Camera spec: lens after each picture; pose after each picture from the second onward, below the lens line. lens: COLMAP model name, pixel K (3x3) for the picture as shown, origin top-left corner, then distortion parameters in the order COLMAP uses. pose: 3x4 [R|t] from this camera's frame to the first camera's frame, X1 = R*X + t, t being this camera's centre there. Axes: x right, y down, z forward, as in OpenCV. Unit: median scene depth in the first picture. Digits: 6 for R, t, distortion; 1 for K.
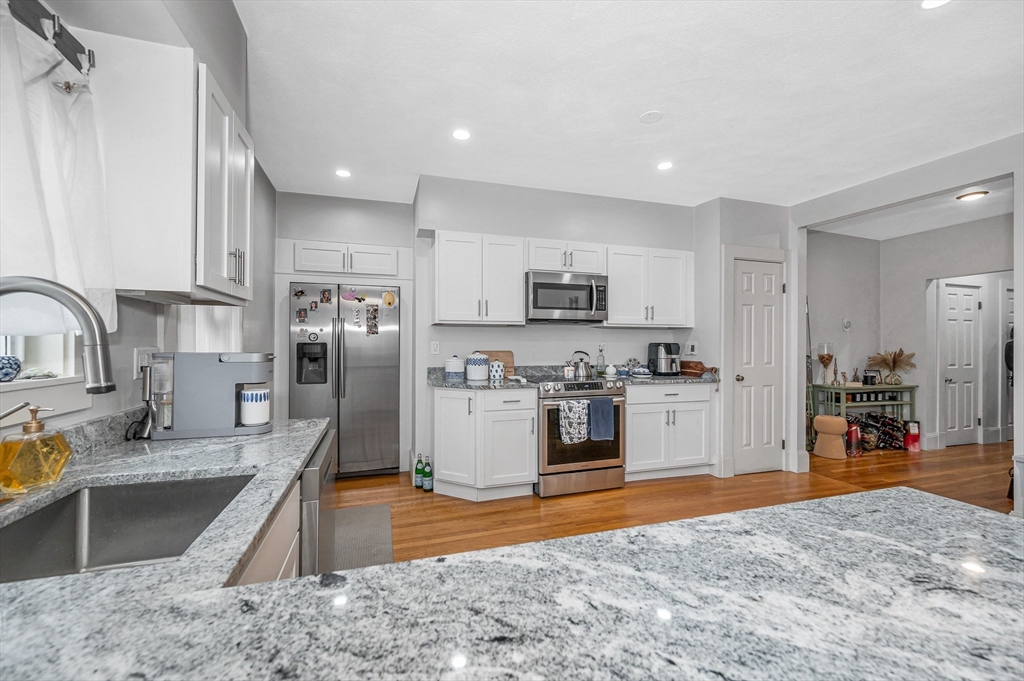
lens RADIAL K [[415.8, 0, 512.0], [0, 415.8, 340.5], [0, 0, 1]] dist [0.000317, -0.000426]
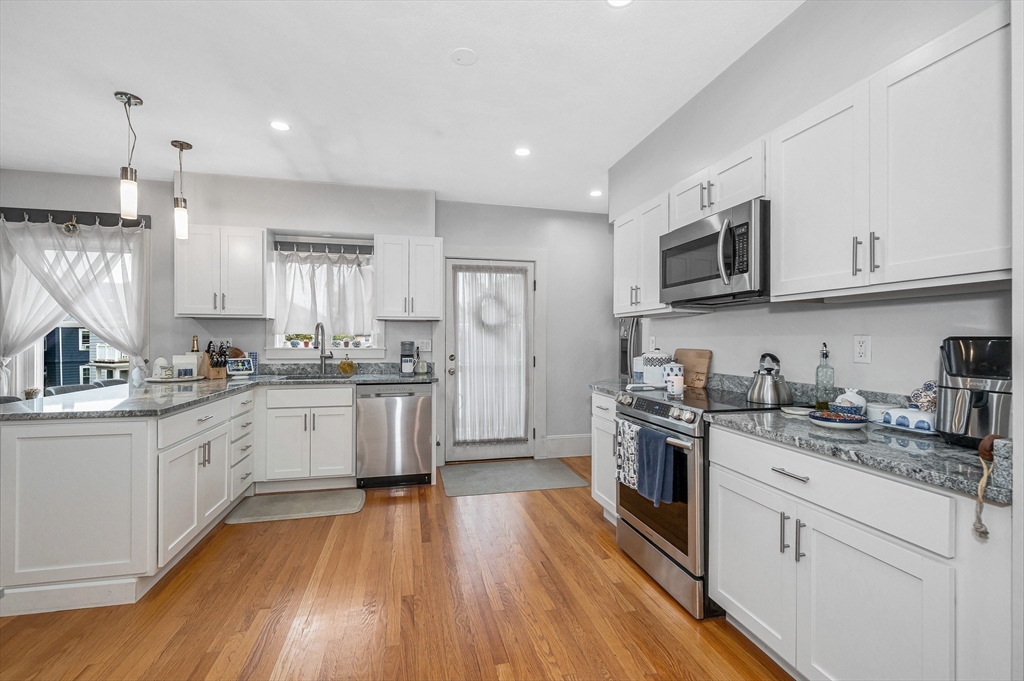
lens RADIAL K [[454.4, 0, 514.0], [0, 454.4, 336.5], [0, 0, 1]] dist [-0.003490, -0.000461]
pose [[-0.081292, -0.007815, -0.996660, 0.810550], [0.000856, 0.999968, -0.007911, 0.009123], [0.996690, -0.001496, -0.081283, 0.785766]]
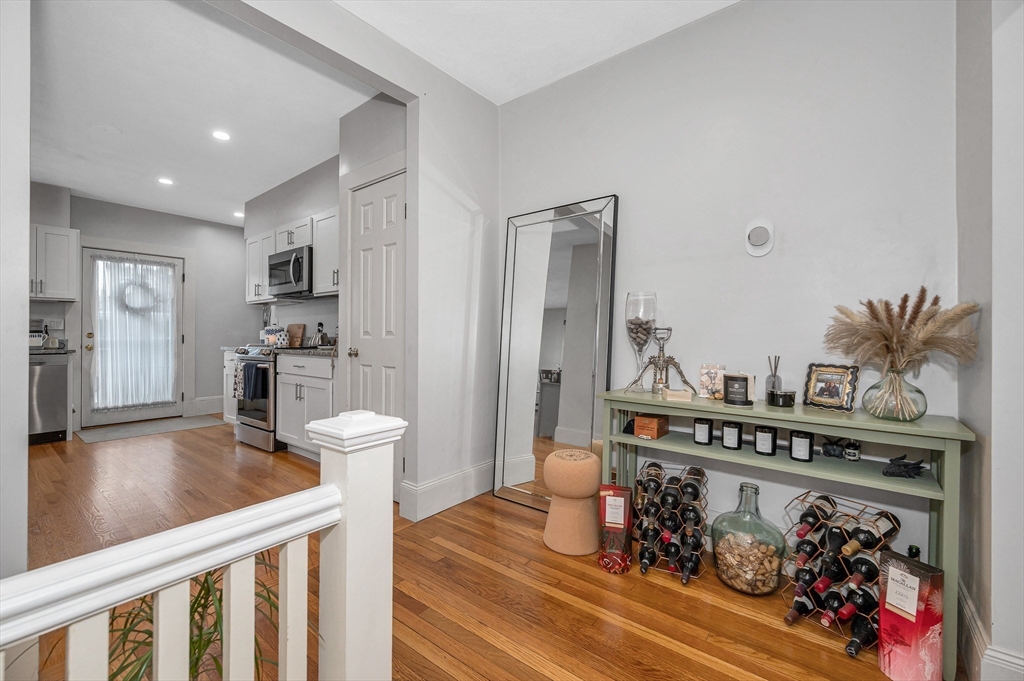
lens RADIAL K [[415.8, 0, 511.0], [0, 415.8, 333.1], [0, 0, 1]] dist [-0.000393, -0.000117]
pose [[0.560731, -0.008794, -0.827951, 1.392588], [0.005358, 0.999961, -0.006992, 0.067013], [0.827981, -0.000515, 0.560756, 0.875739]]
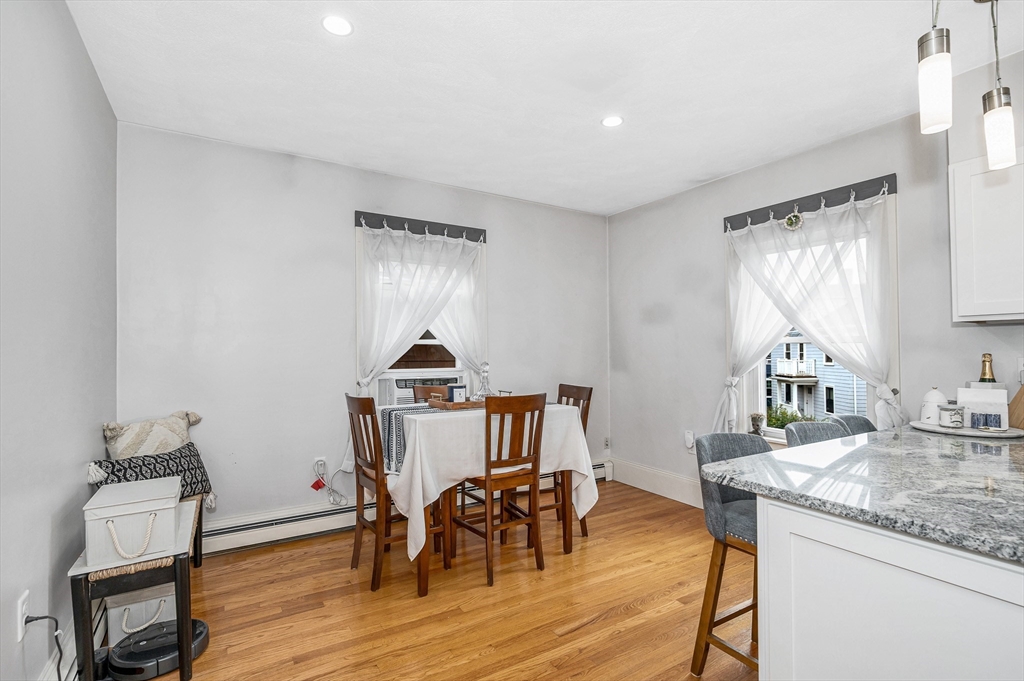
lens RADIAL K [[474.8, 0, 512.0], [0, 474.8, 340.5], [0, 0, 1]] dist [0.001389, 0.000296]
pose [[-0.969833, -0.010739, -0.243533, 0.581218], [-0.003930, 0.999588, -0.028426, 0.001531], [0.243738, -0.026612, -0.969476, 0.413995]]
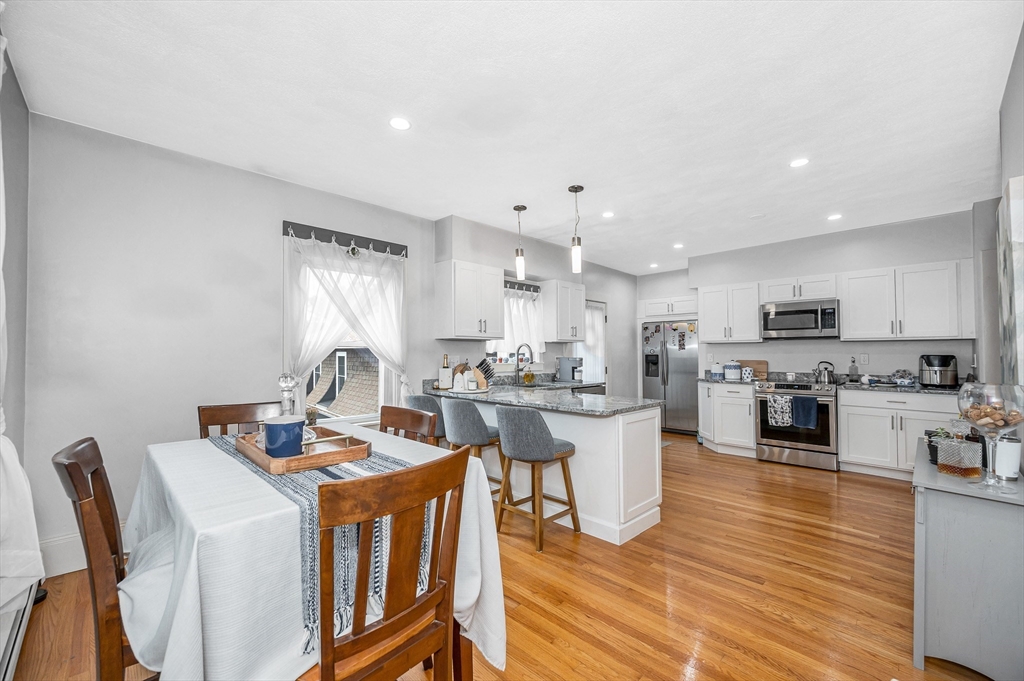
lens RADIAL K [[415.8, 0, 512.0], [0, 415.8, 340.5], [0, 0, 1]] dist [0.000317, -0.000426]
pose [[0.454323, -0.029199, -0.890358, 0.903798], [0.004708, 0.999527, -0.030377, -0.003727], [0.890825, 0.009609, 0.454246, -0.409509]]
